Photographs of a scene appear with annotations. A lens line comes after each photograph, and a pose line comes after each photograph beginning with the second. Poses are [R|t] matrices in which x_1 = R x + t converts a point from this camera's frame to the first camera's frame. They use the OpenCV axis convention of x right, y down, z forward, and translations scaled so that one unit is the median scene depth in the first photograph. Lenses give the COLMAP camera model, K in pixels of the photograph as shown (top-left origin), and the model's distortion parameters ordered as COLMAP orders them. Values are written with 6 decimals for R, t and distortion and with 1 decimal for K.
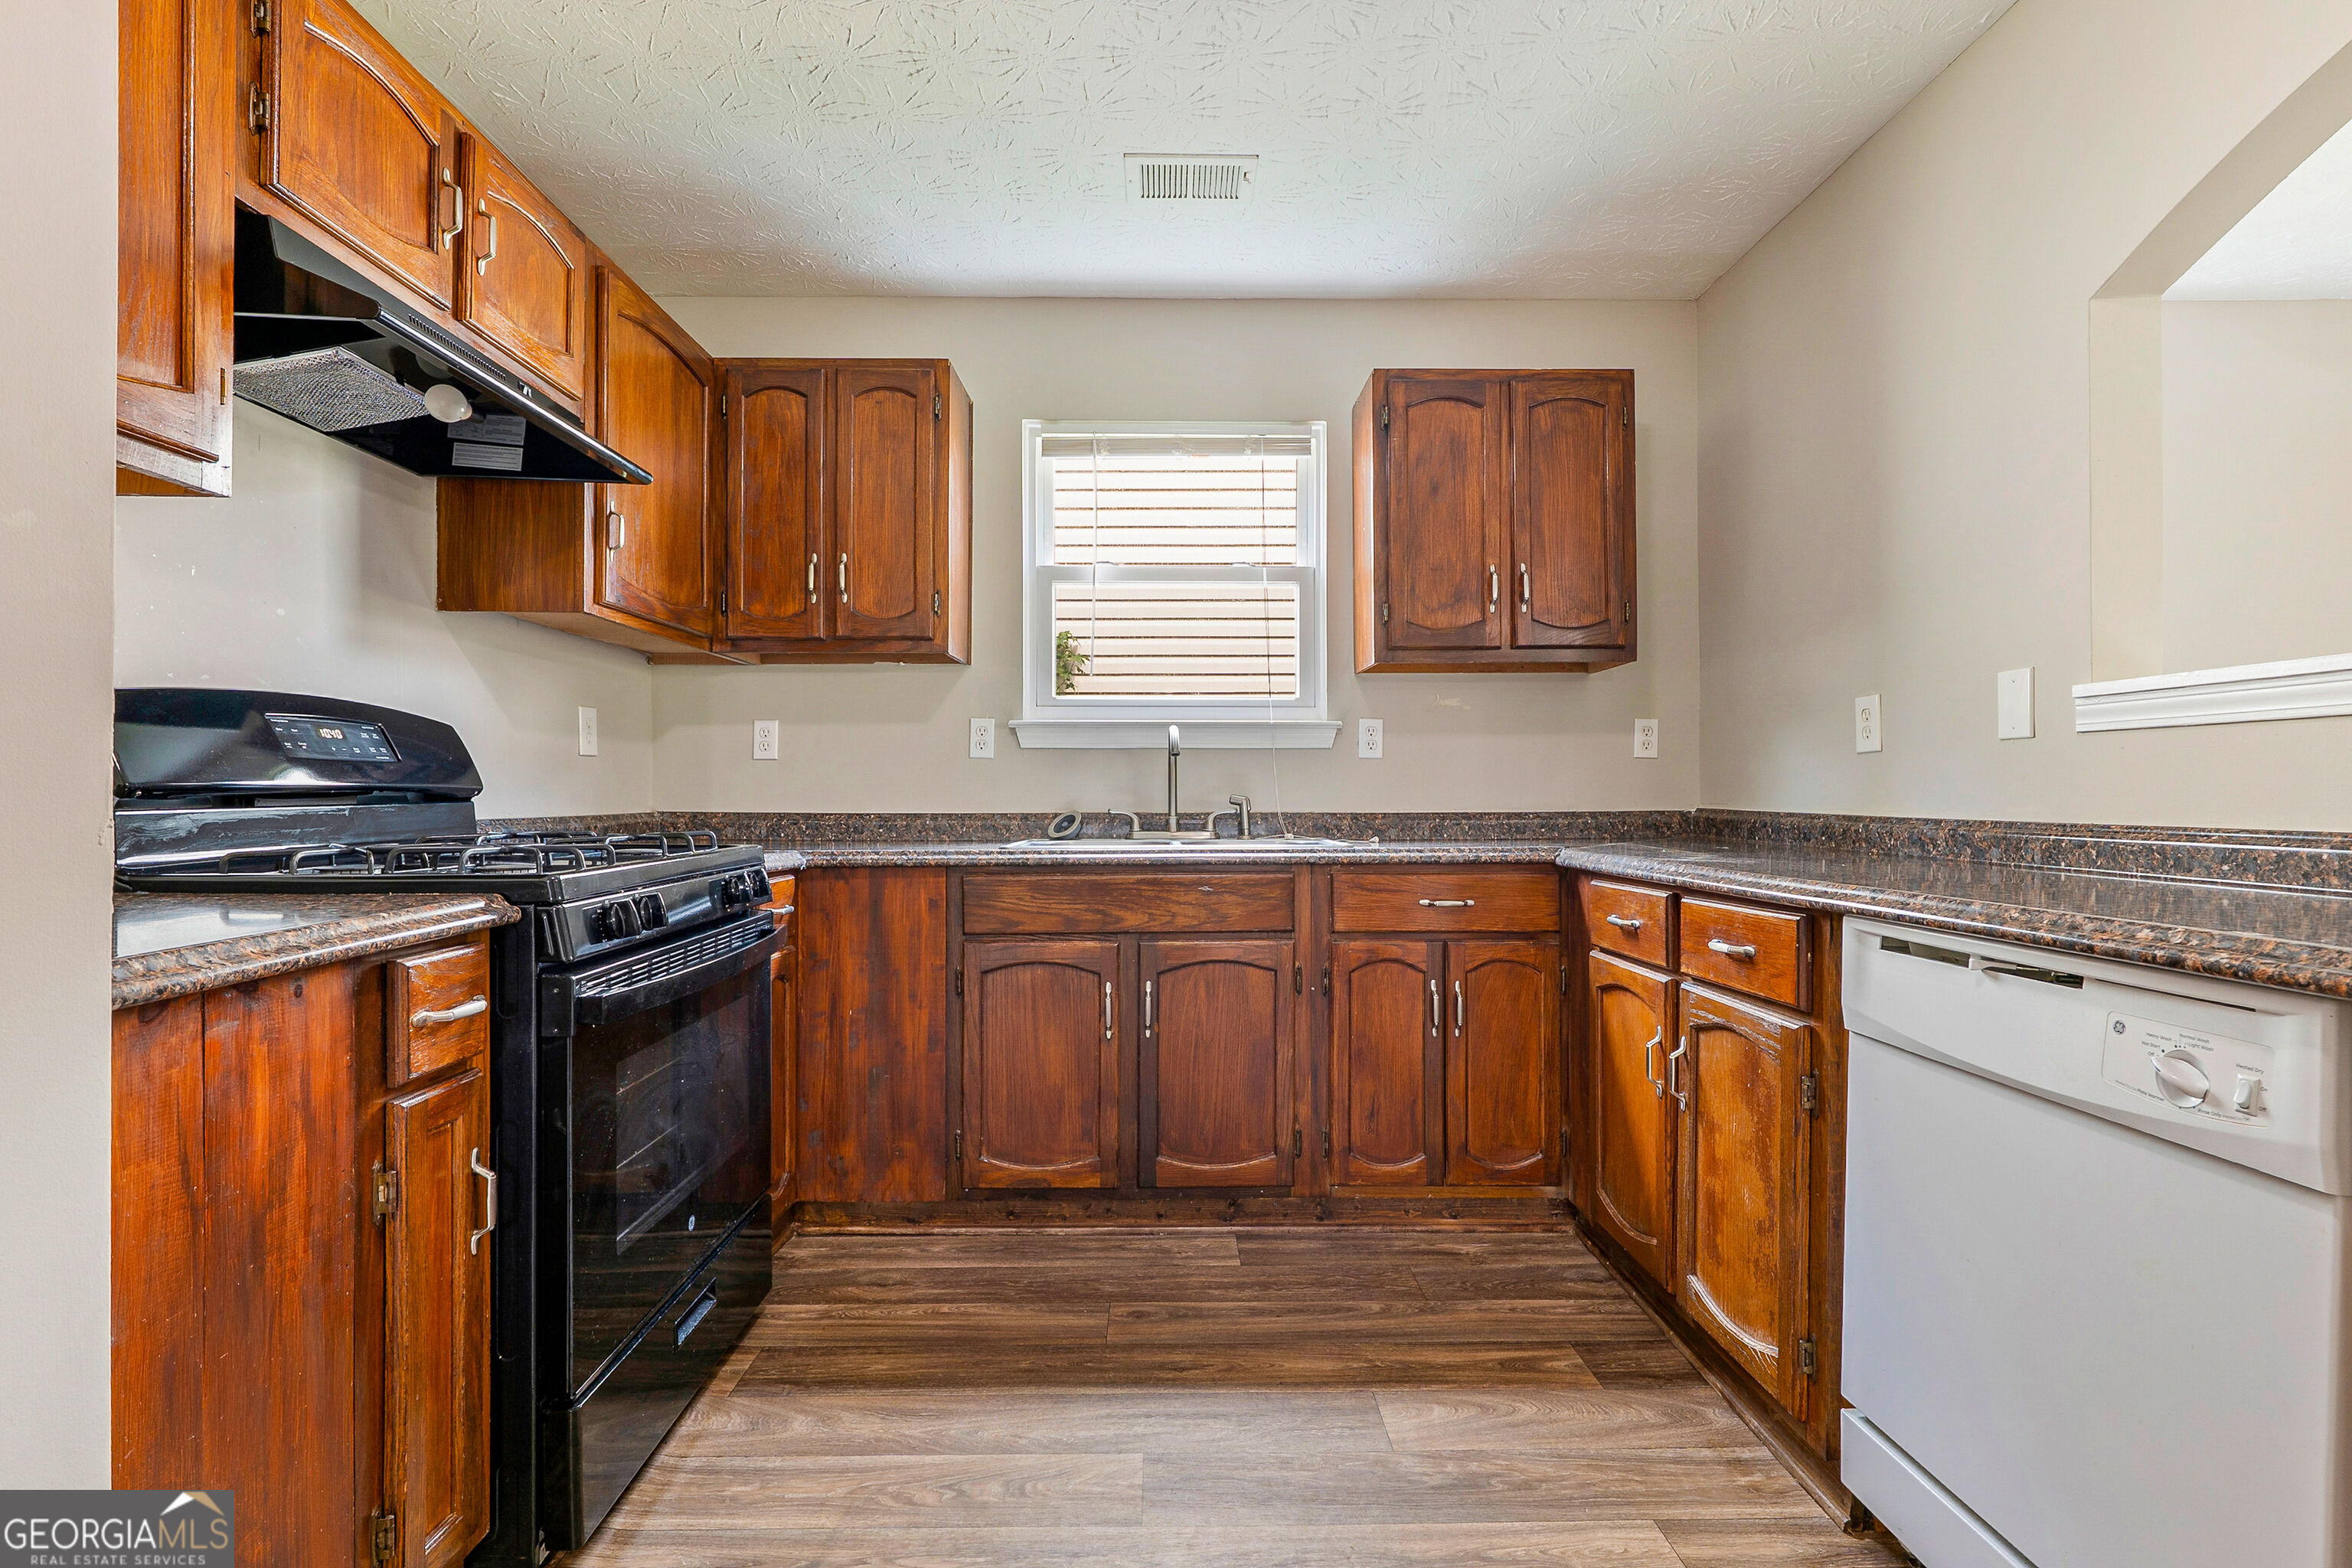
lens RADIAL K [[1062.4, 0, 1179.1], [0, 1062.4, 791.3], [0, 0, 1]] dist [0.003361, 0.000088]
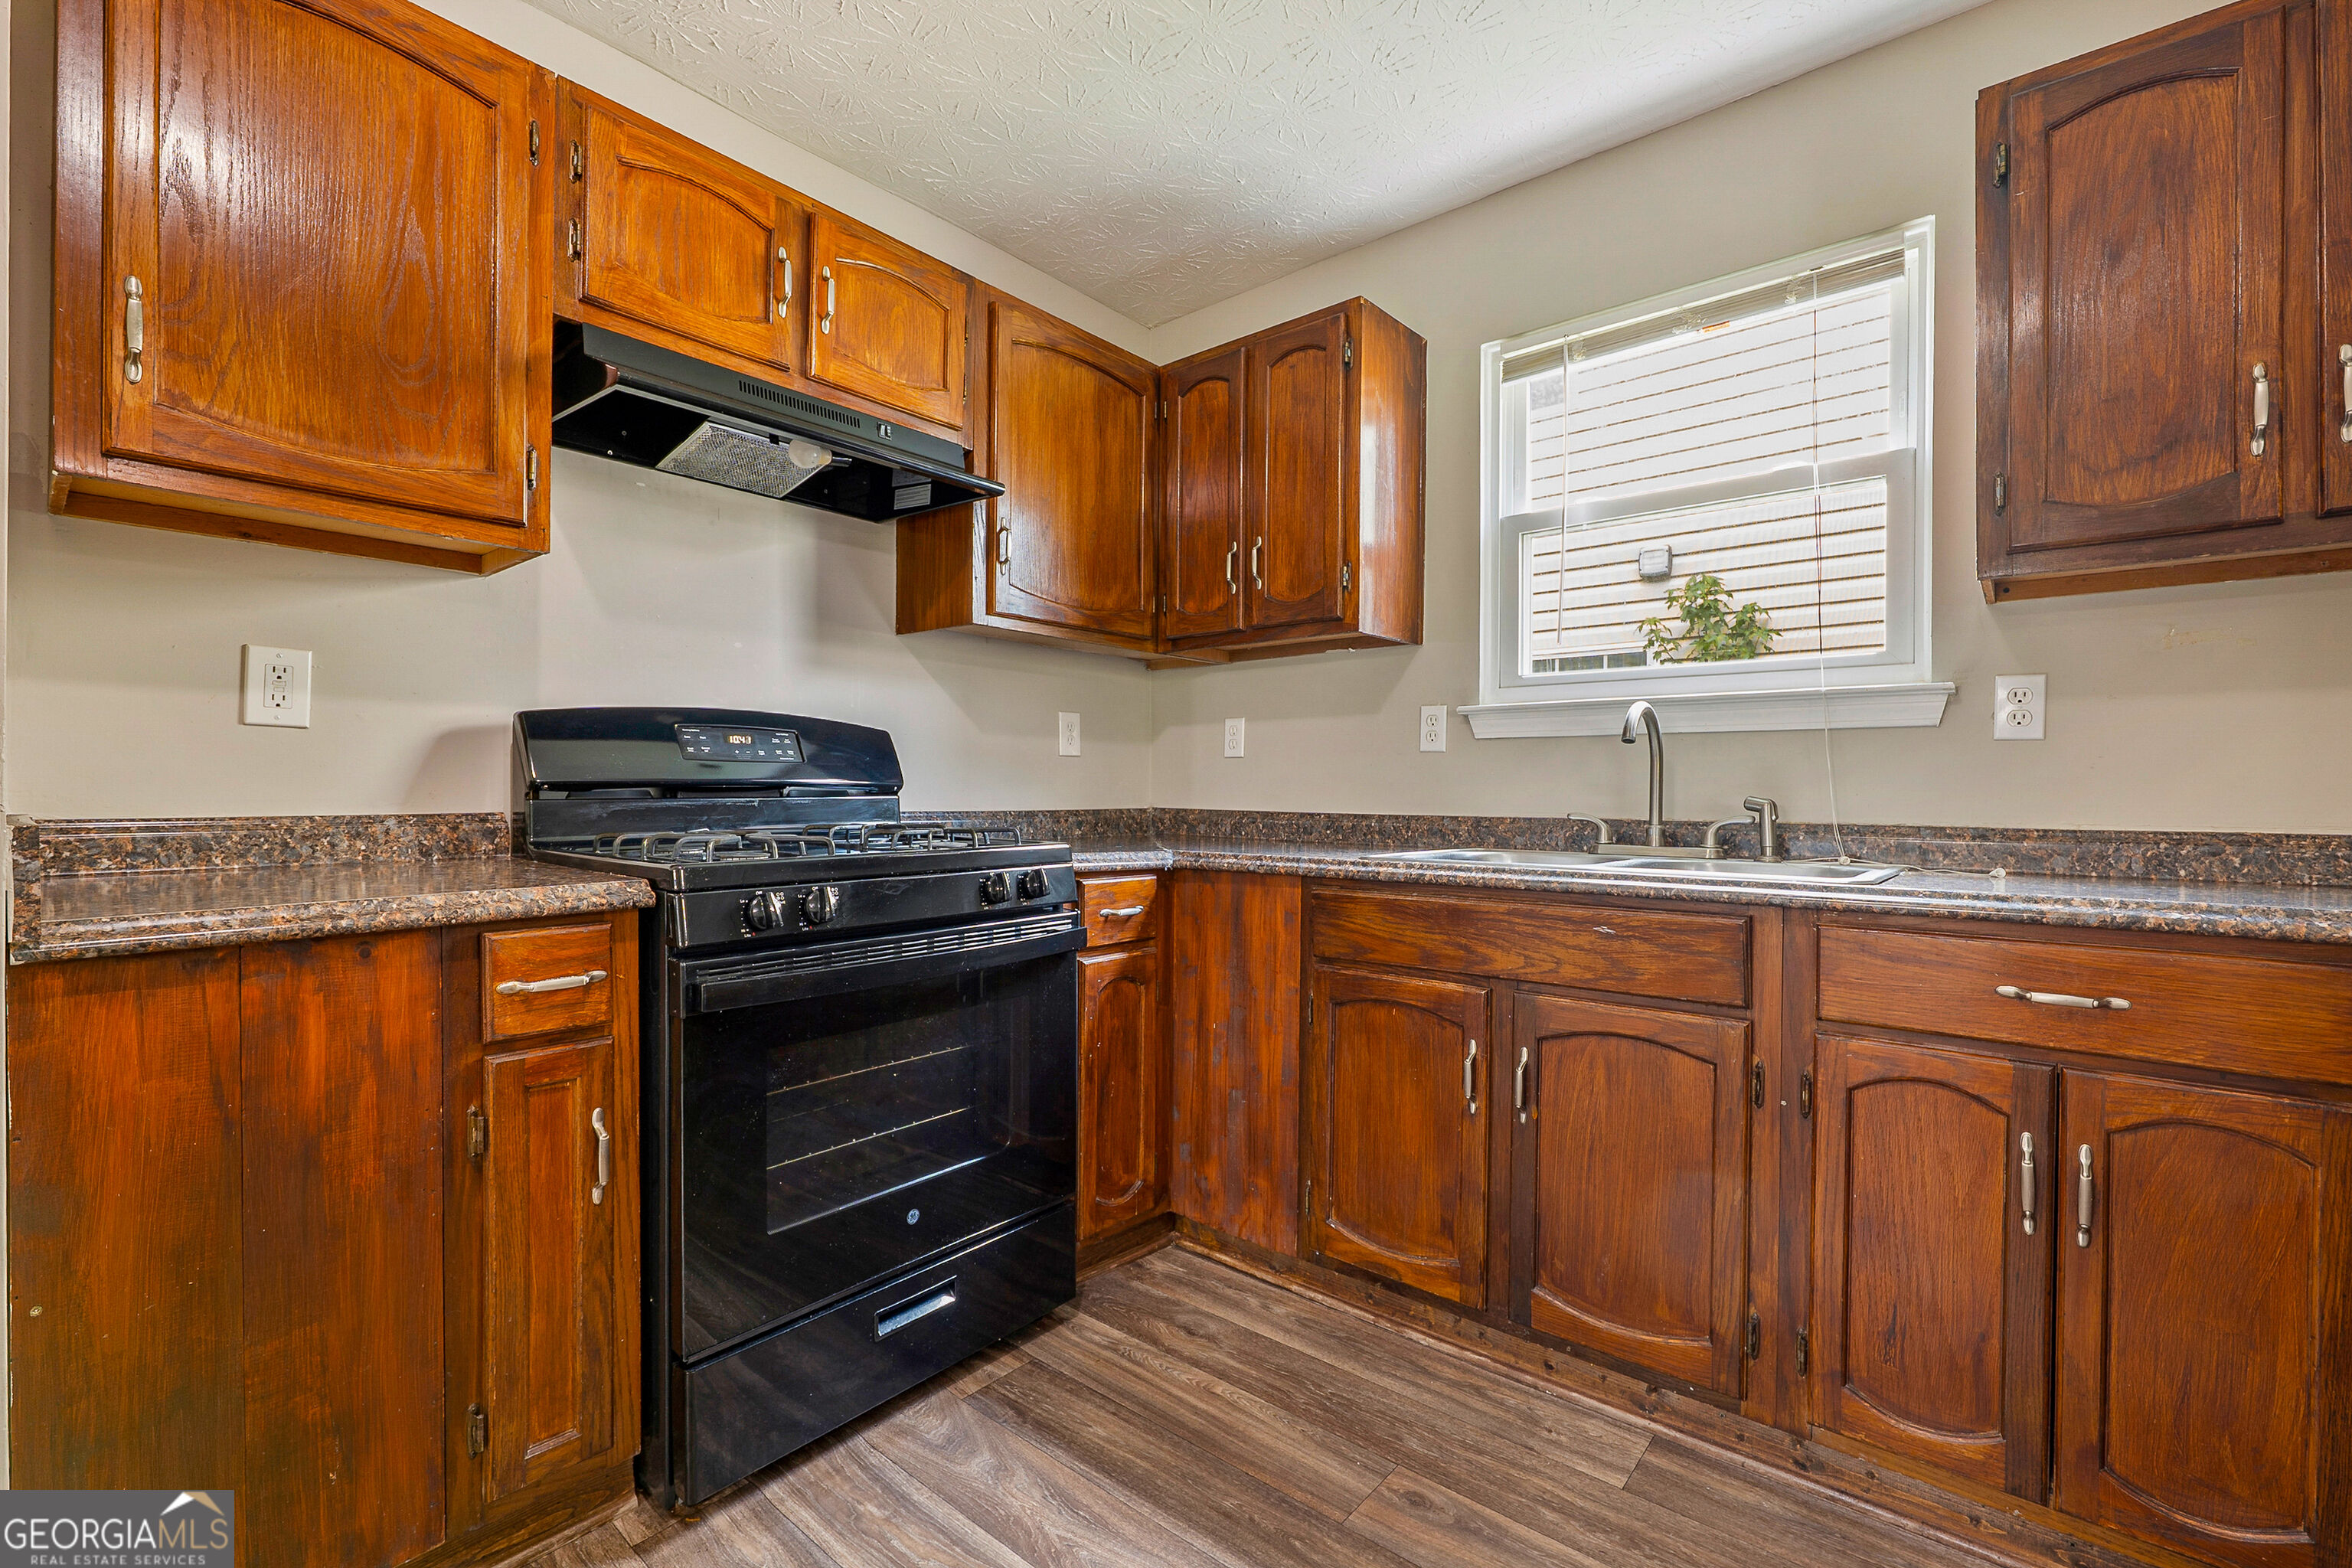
lens RADIAL K [[1000.6, 0, 1216.1], [0, 1000.6, 797.0], [0, 0, 1]] dist [-0.004413, -0.000196]
pose [[0.757182, 0.009524, -0.653135, 0.263483], [-0.005556, 0.999951, 0.008140, -0.000111], [0.653181, -0.002534, 0.757198, 0.335389]]
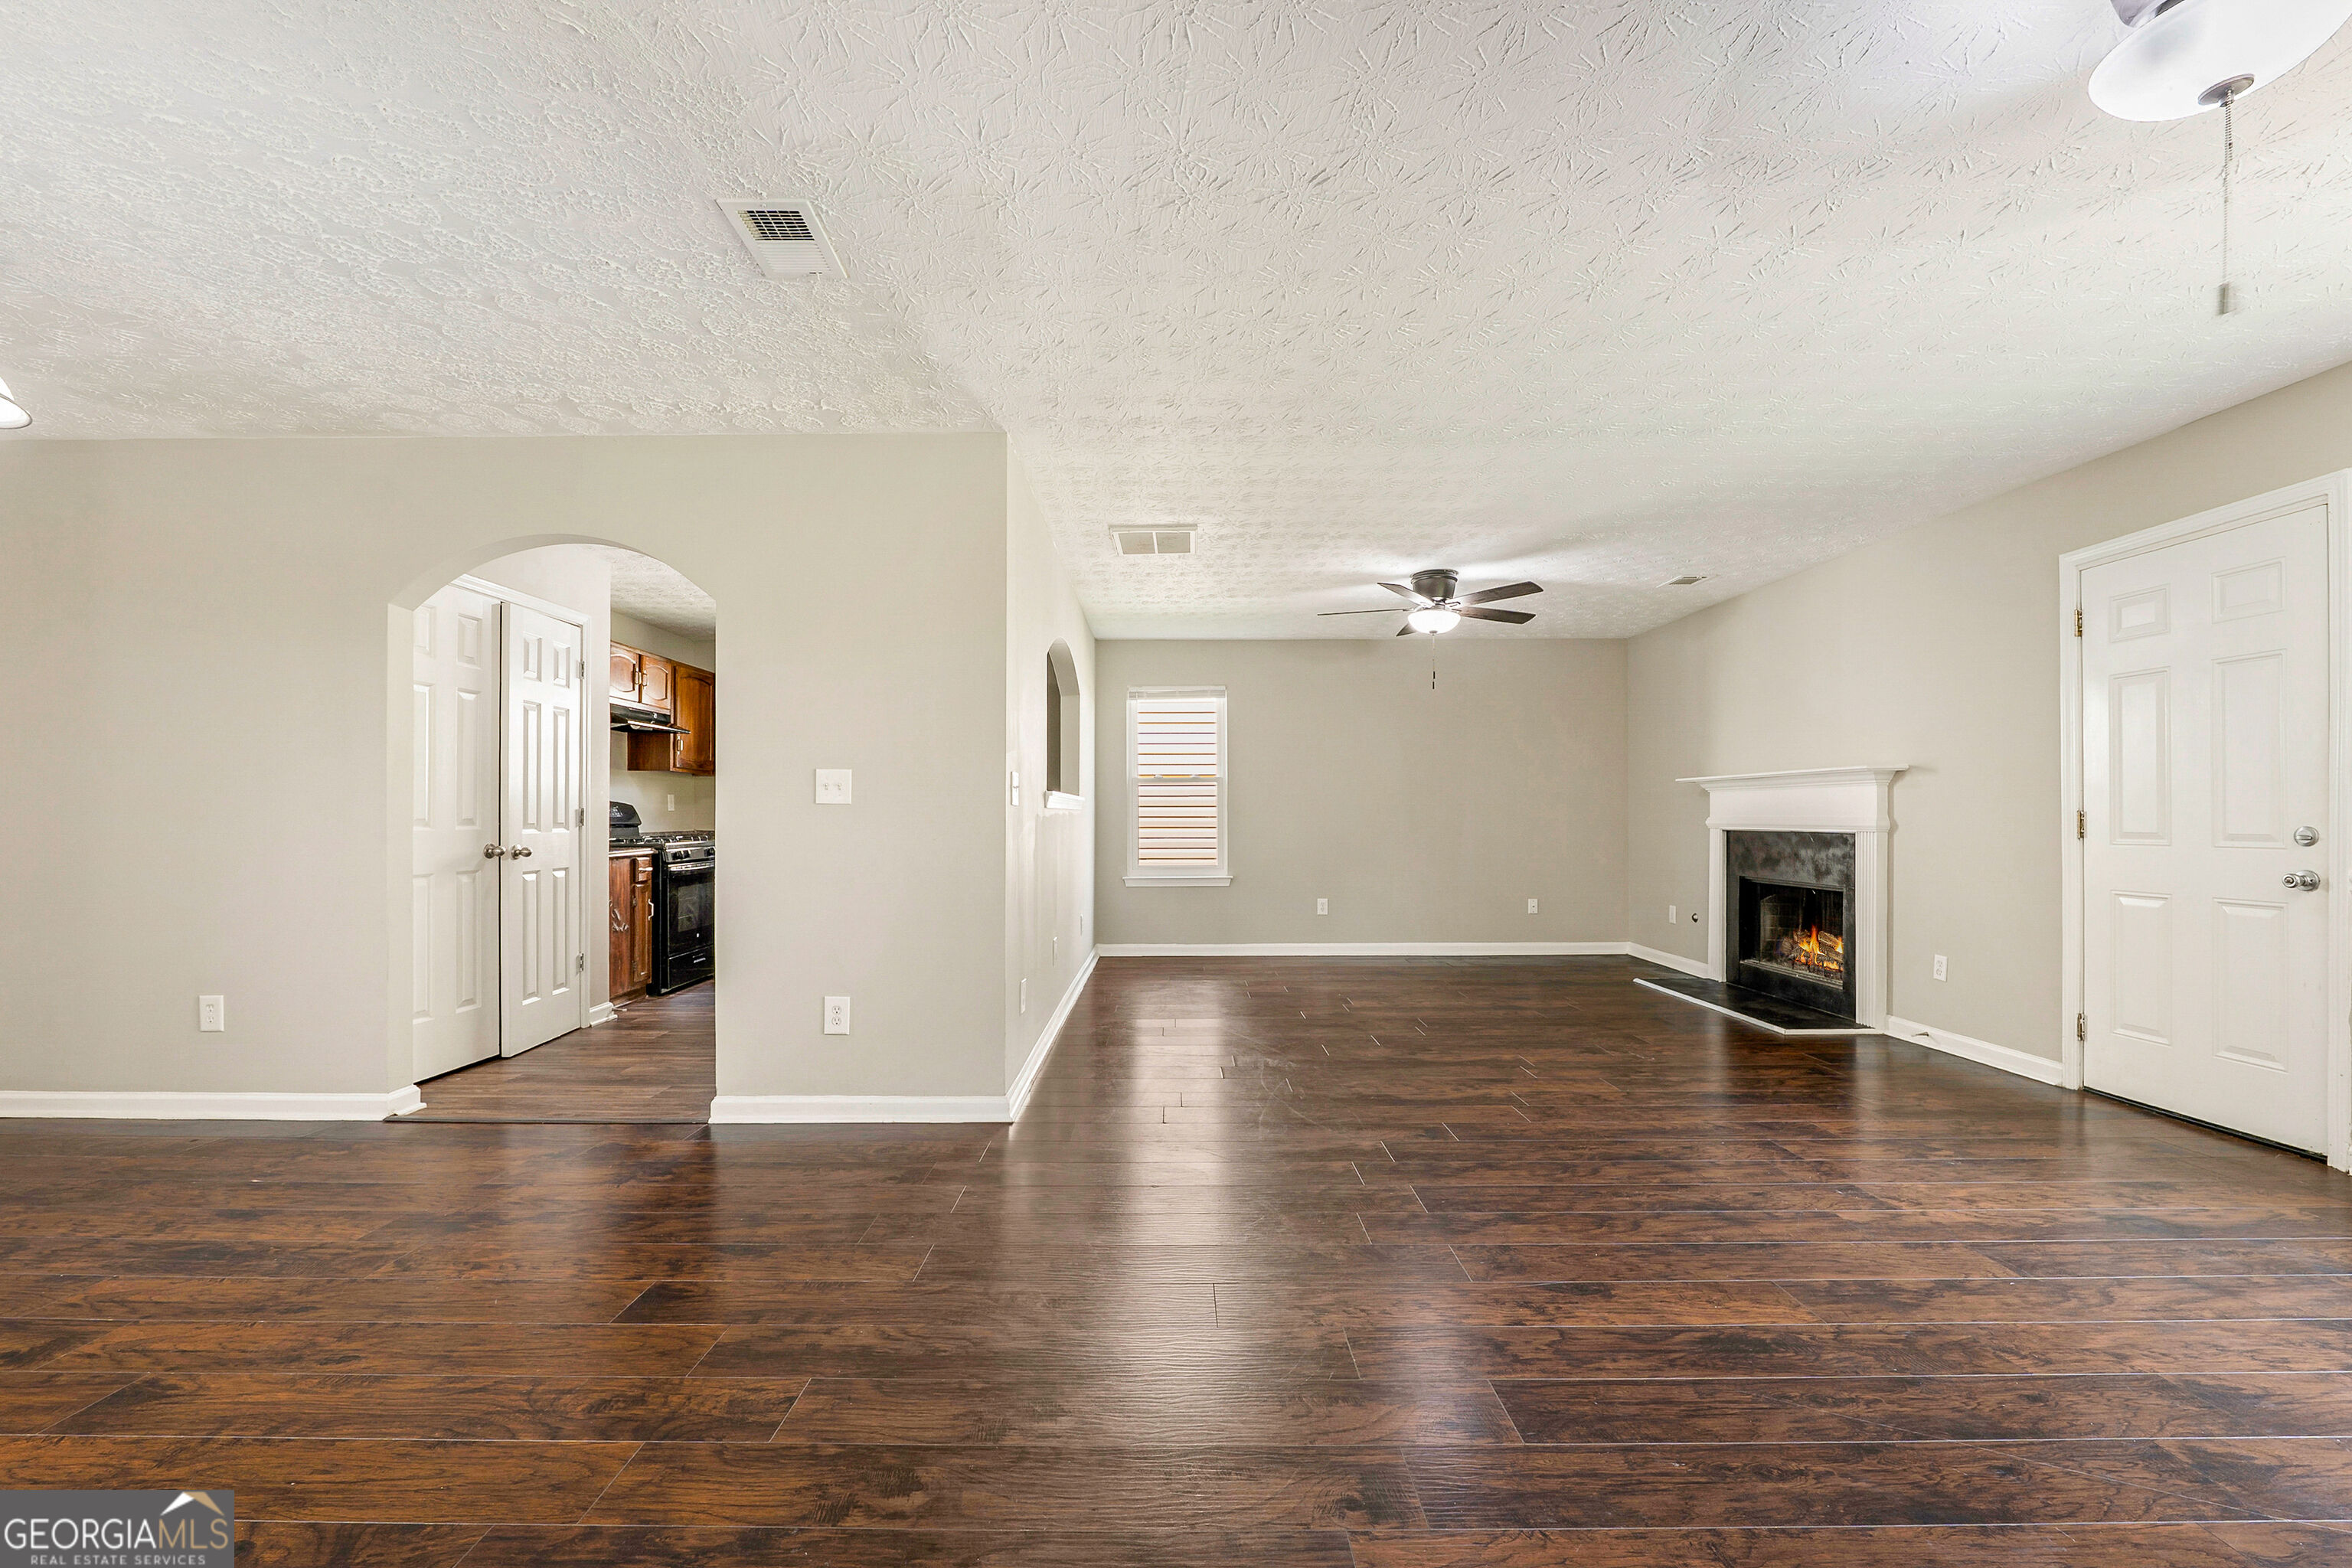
lens RADIAL K [[964.7, 0, 1162.5], [0, 964.7, 820.4], [0, 0, 1]] dist [-0.012976, 0.000902]
pose [[0.999497, -0.000191, -0.031718, 0.945110], [0.000238, 0.999999, 0.001486, -0.014364], [0.031718, -0.001493, 0.999496, -1.722187]]
